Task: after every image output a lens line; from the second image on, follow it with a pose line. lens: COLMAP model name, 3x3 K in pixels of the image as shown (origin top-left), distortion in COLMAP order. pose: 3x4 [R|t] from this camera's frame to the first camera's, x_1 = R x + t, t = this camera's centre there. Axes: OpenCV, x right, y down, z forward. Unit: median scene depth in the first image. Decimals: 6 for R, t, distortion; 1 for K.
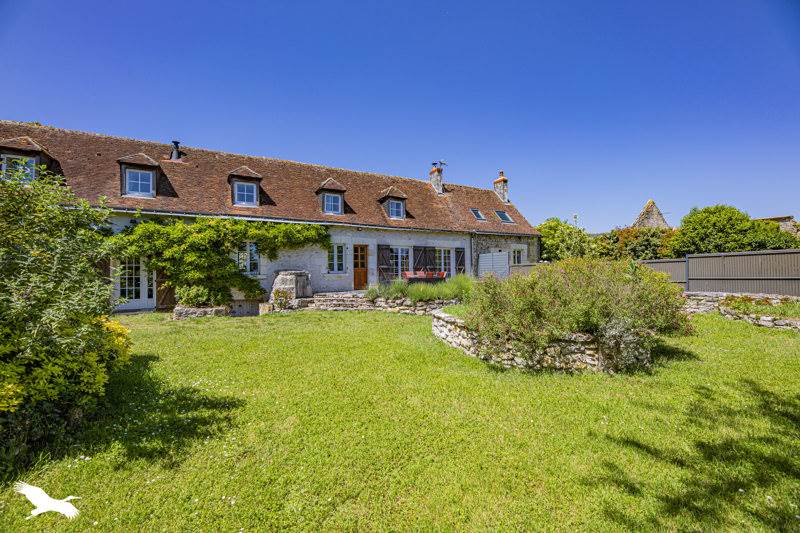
lens RADIAL K [[340.0, 0, 400.0], [0, 340.0, 266.5], [0, 0, 1]] dist [-0.000418, -0.000123]
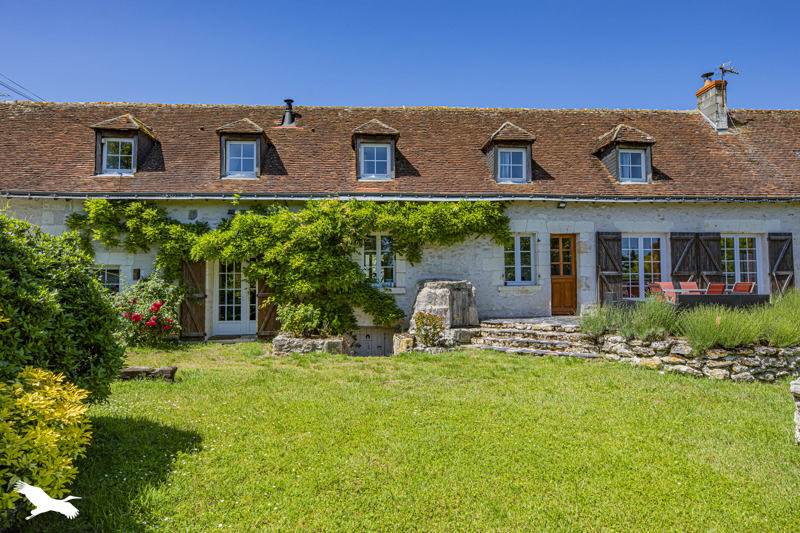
lens RADIAL K [[485.4, 0, 400.0], [0, 485.4, 266.5], [0, 0, 1]] dist [0.018621, -0.000343]
pose [[0.916456, -0.013563, -0.399906, -0.049493], [0.005861, 0.999773, -0.020478, 0.004551], [0.400093, 0.016424, 0.916327, 0.191483]]
